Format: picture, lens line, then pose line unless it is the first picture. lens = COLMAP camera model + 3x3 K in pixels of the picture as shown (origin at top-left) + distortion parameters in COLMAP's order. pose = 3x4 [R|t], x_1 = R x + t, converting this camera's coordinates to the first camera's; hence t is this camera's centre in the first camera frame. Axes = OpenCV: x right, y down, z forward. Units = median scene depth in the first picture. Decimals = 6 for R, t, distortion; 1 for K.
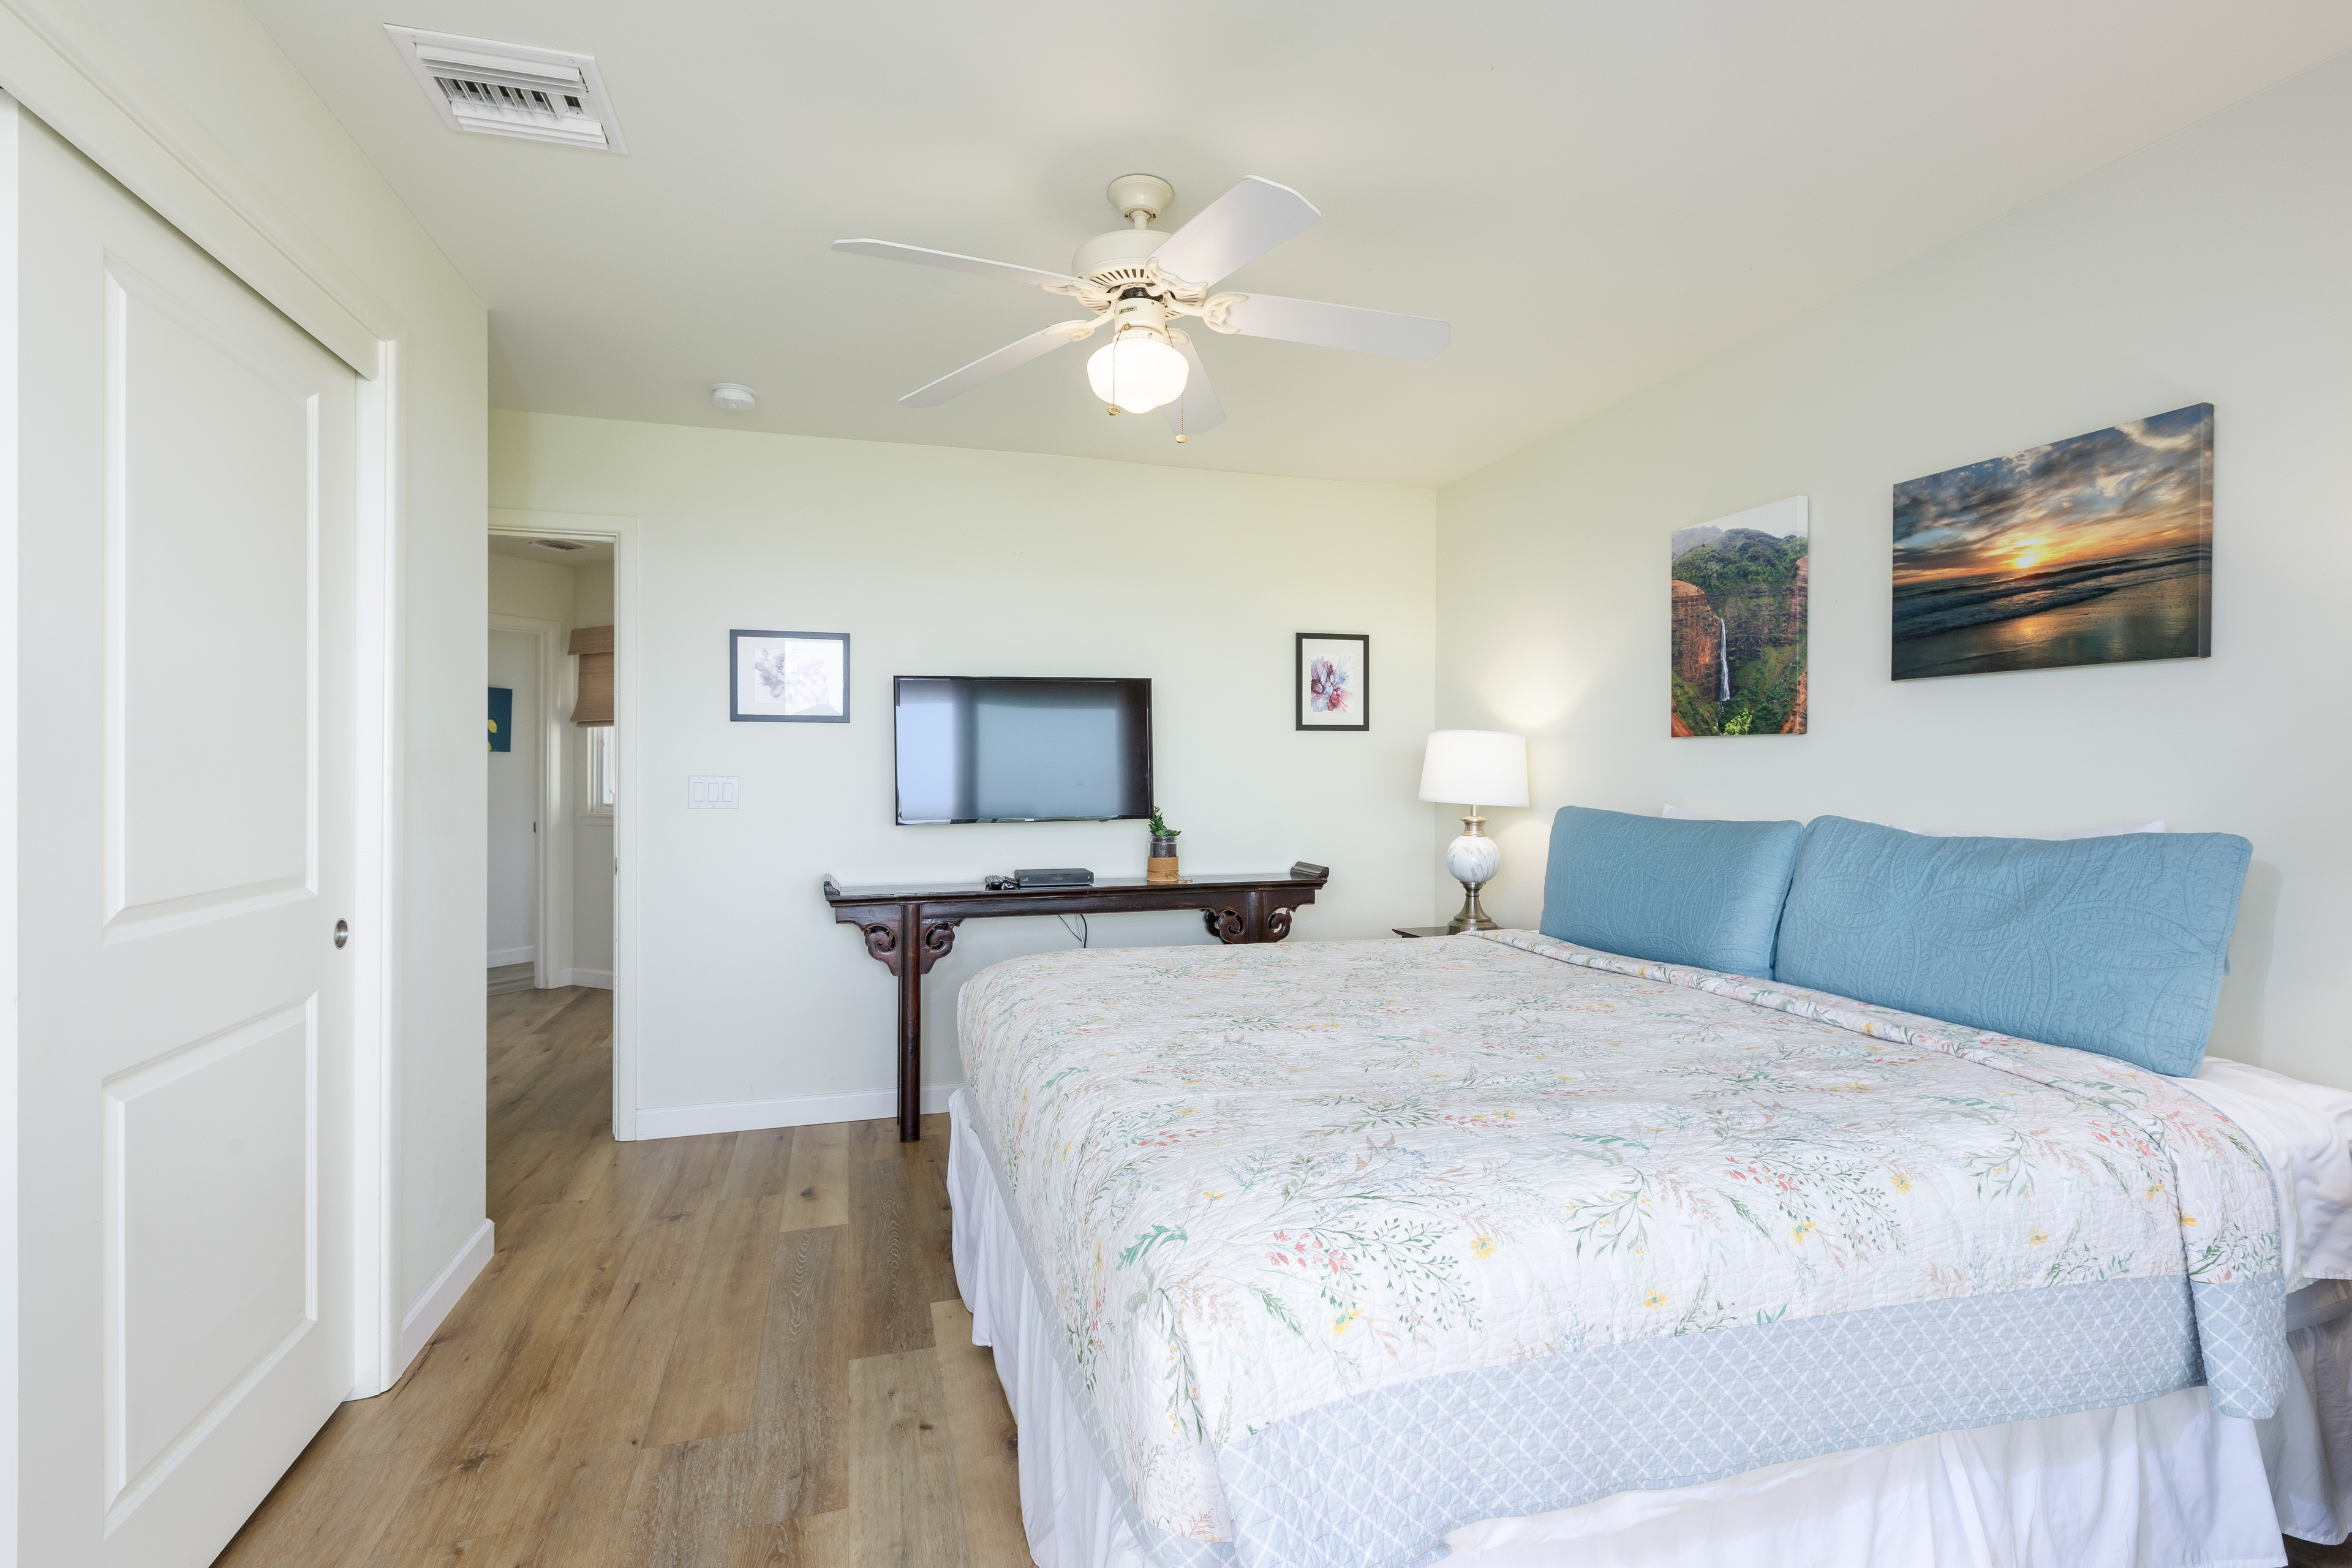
lens RADIAL K [[1100.4, 0, 1176.0], [0, 1100.4, 784.0], [0, 0, 1]] dist [-0.000457, -0.000288]
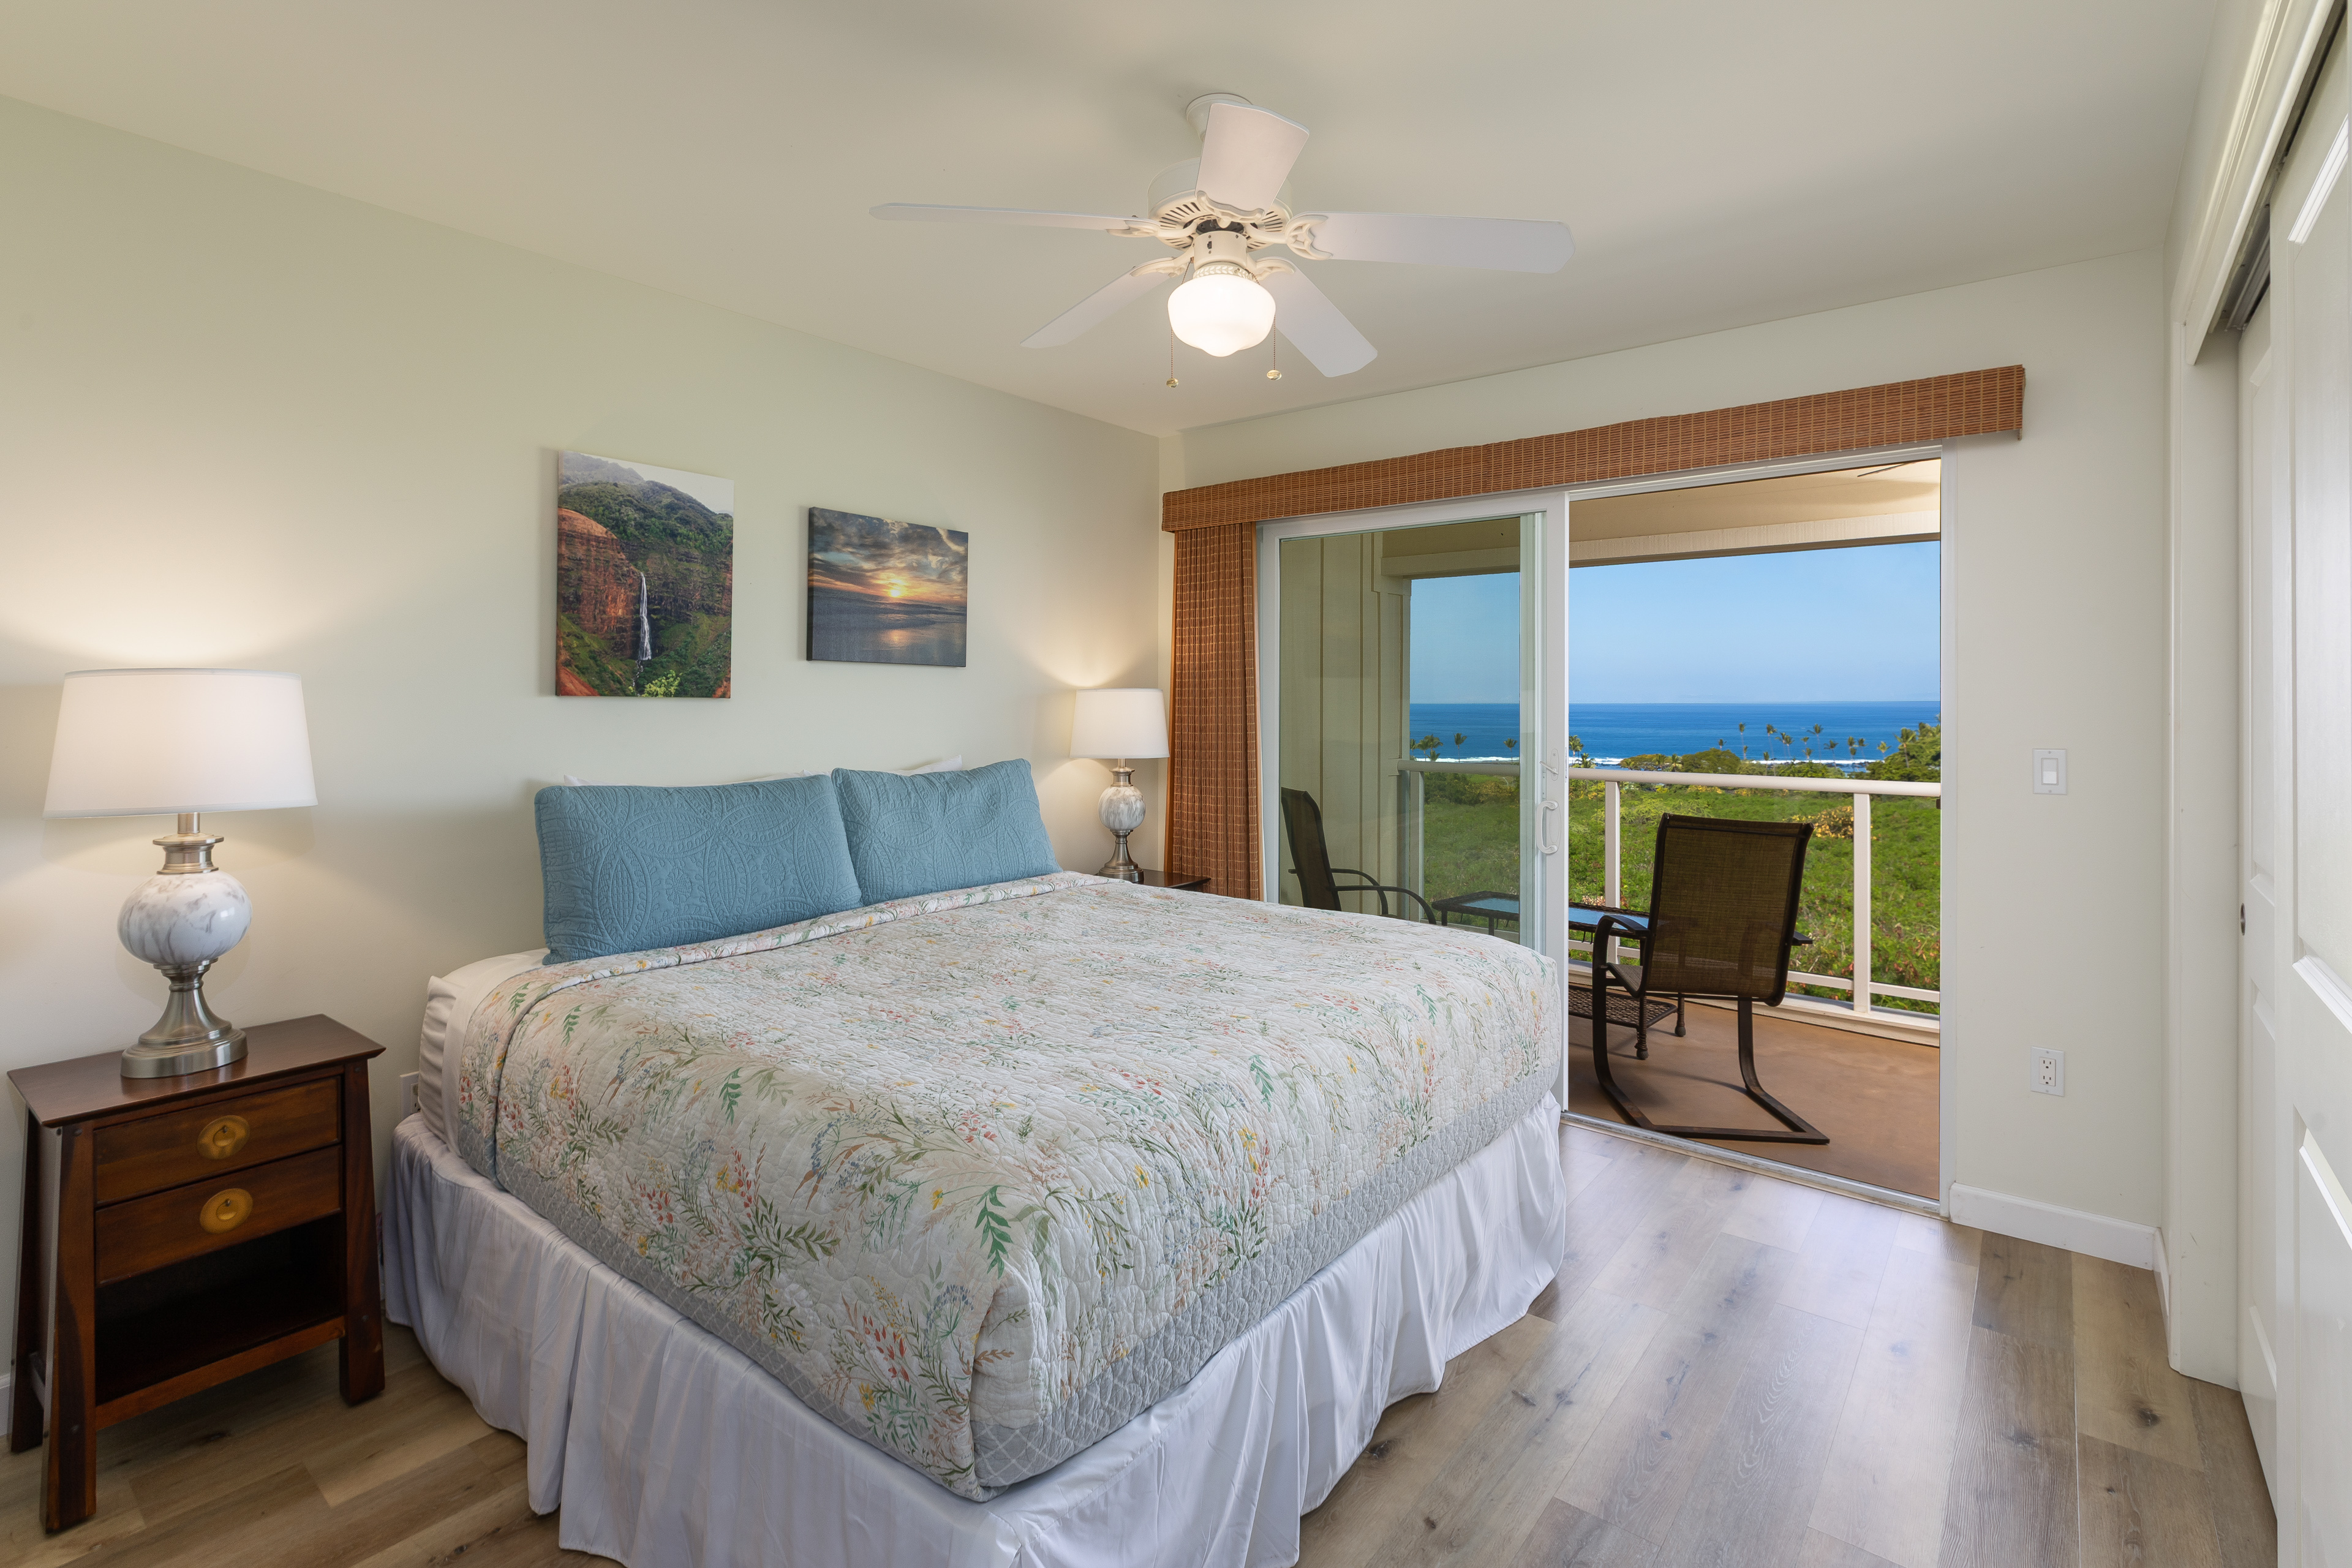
lens RADIAL K [[1100.3, 0, 1177.1], [0, 1100.3, 713.7], [0, 0, 1]] dist [0.000219, -0.000034]
pose [[-0.572361, -0.003650, 0.819993, -0.560950], [0.011279, 0.999860, 0.012323, -0.037881], [-0.819924, 0.016302, -0.572240, 1.223159]]
